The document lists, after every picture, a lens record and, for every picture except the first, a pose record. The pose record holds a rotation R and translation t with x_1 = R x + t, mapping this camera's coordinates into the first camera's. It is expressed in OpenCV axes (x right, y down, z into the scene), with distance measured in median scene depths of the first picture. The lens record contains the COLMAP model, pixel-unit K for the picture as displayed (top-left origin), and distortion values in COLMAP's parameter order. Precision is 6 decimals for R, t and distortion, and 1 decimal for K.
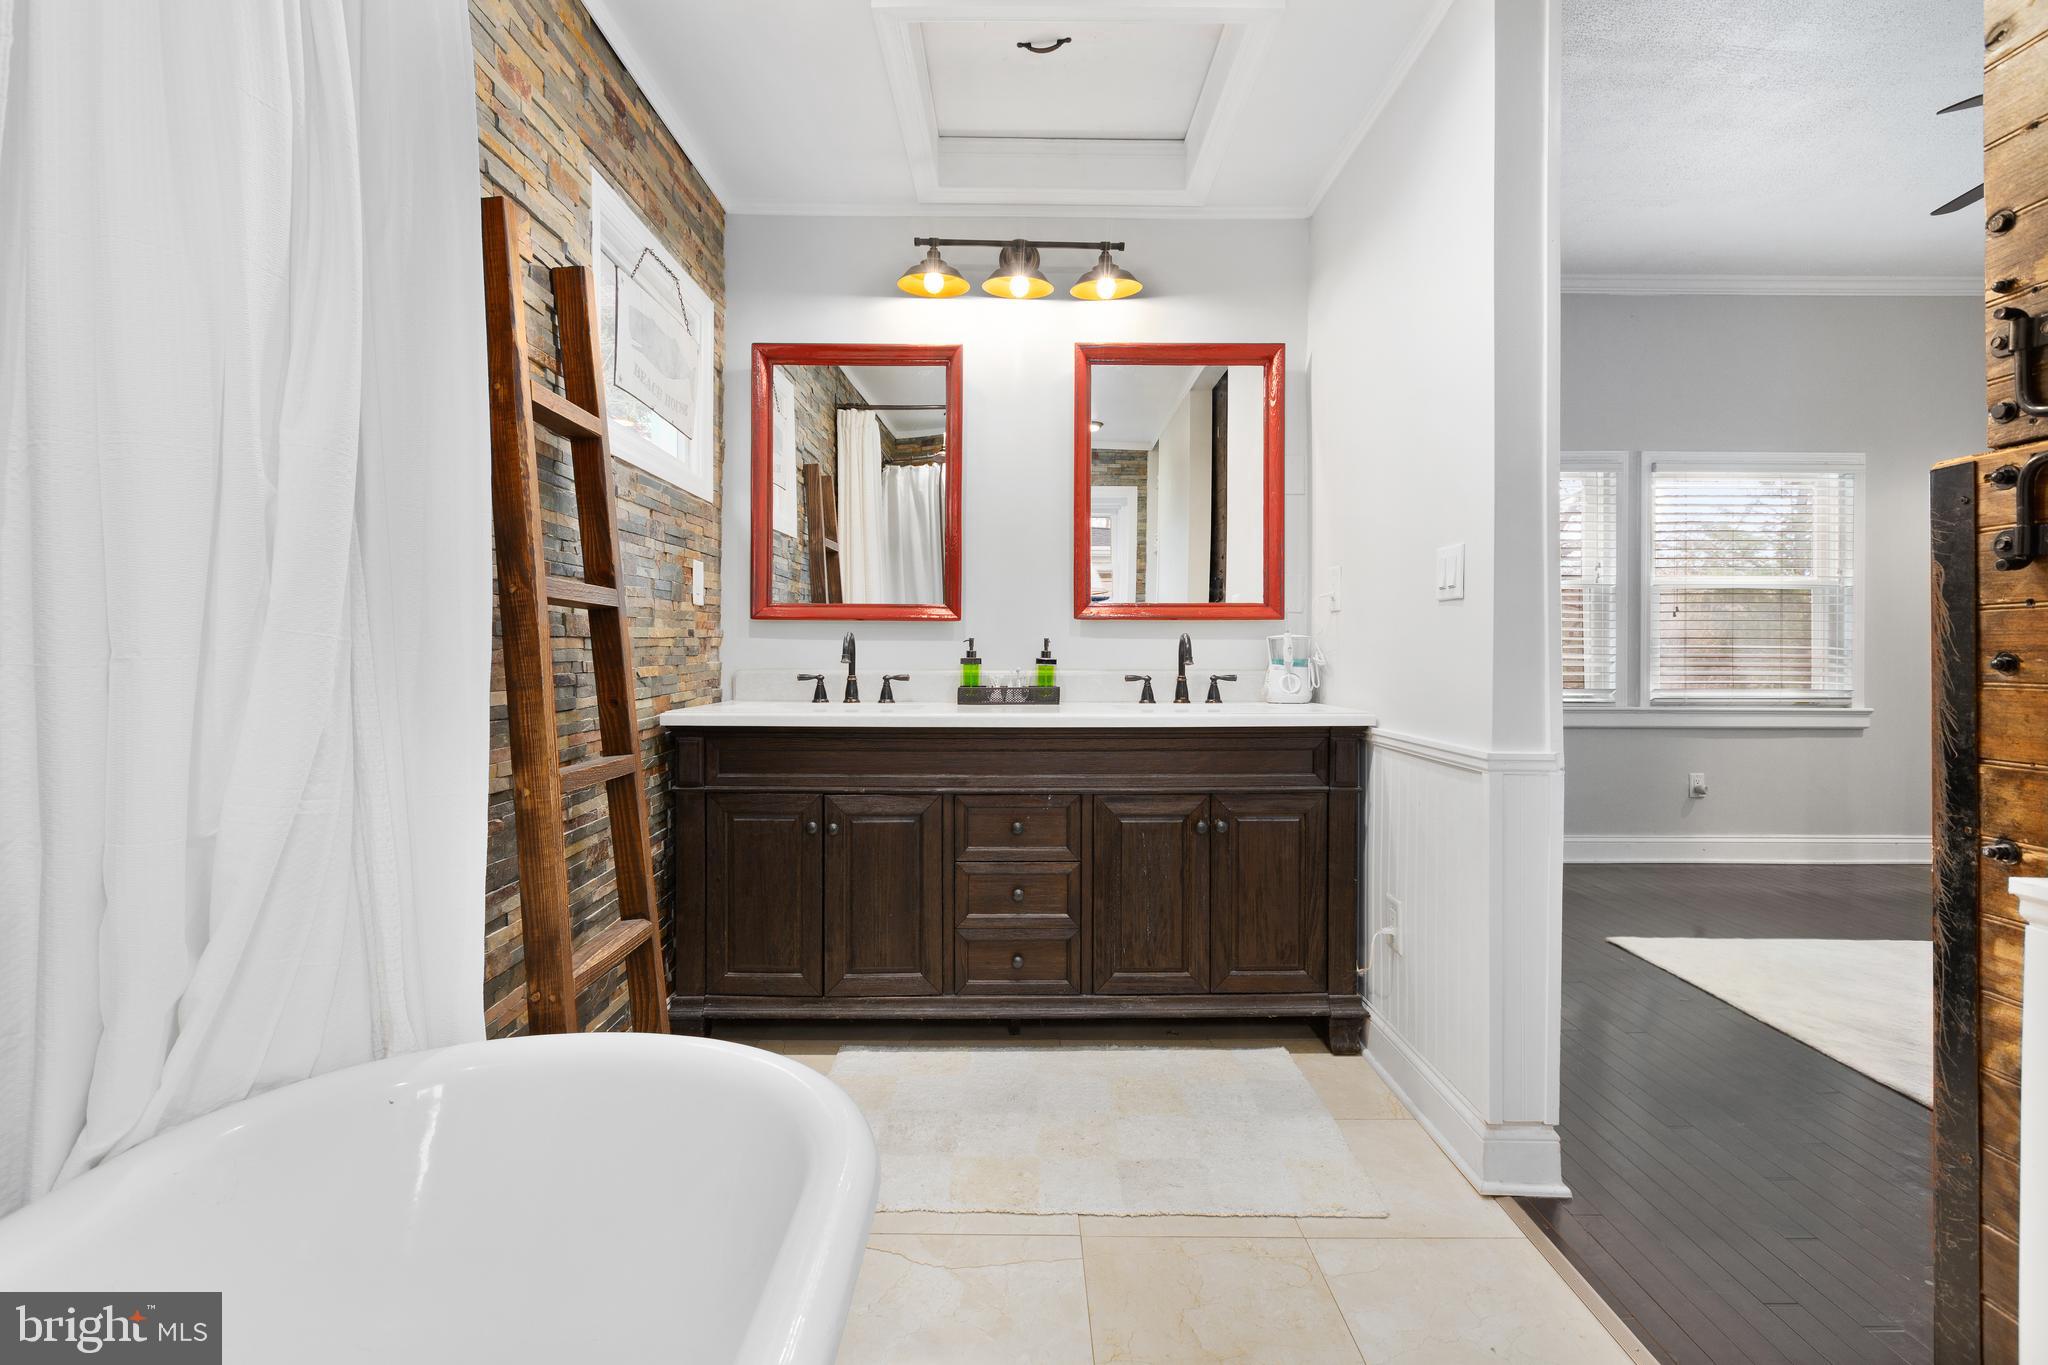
lens RADIAL K [[914.3, 0, 1026.8], [0, 914.3, 656.8], [0, 0, 1]] dist [-0.000792, -0.000155]
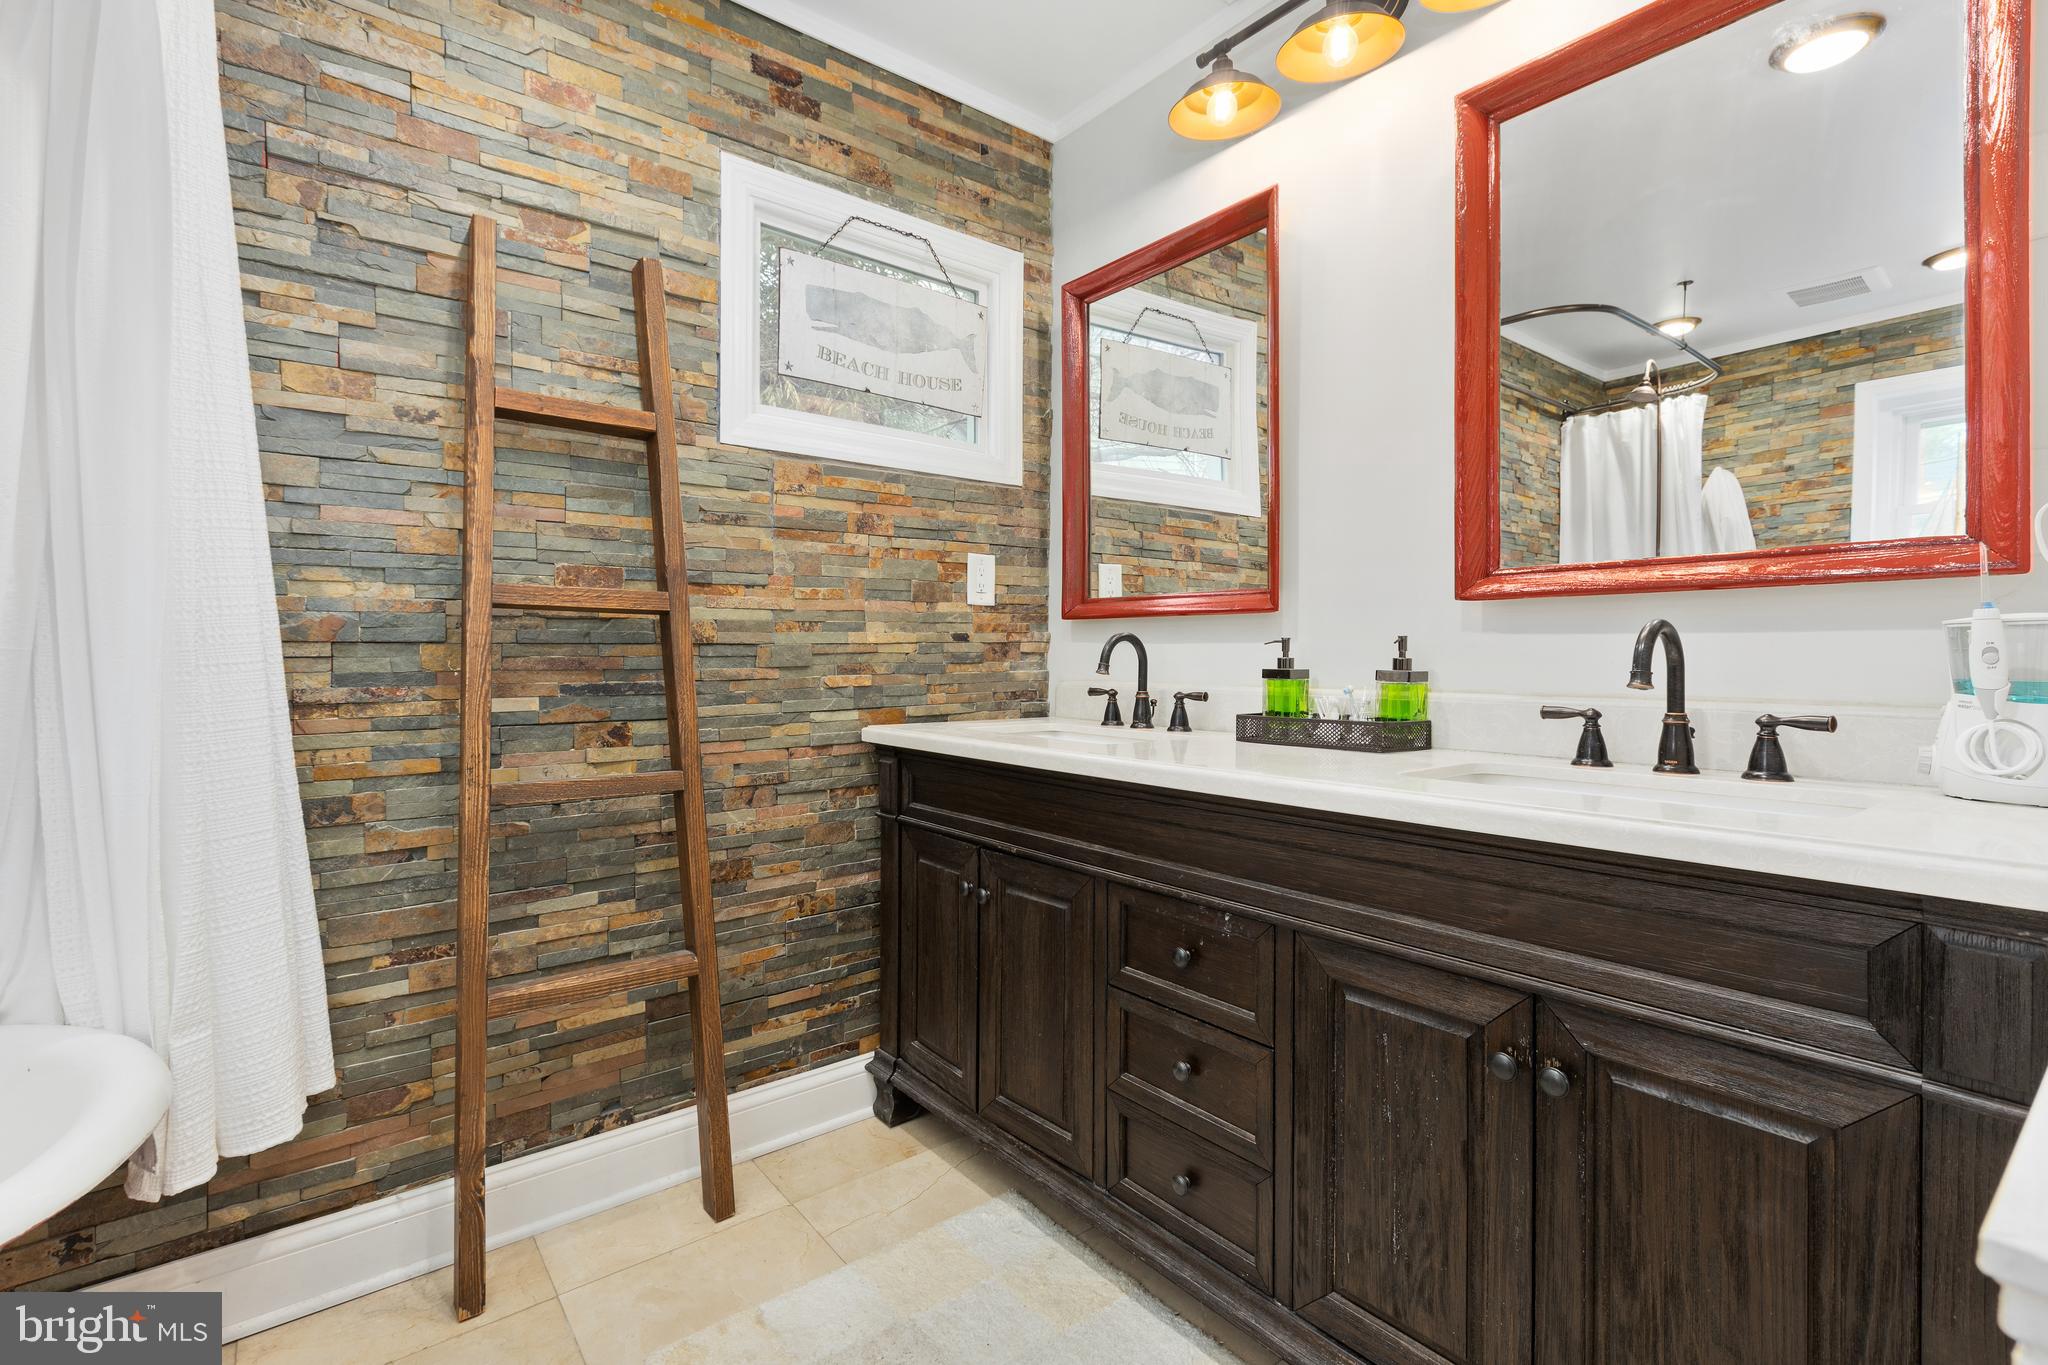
lens RADIAL K [[914.3, 0, 1026.8], [0, 914.3, 656.8], [0, 0, 1]] dist [-0.000792, -0.000155]
pose [[0.614945, -0.000238, -0.788570, 0.336052], [-0.005084, 0.999978, -0.004266, -0.003689], [0.788554, 0.006632, 0.614930, 0.471843]]
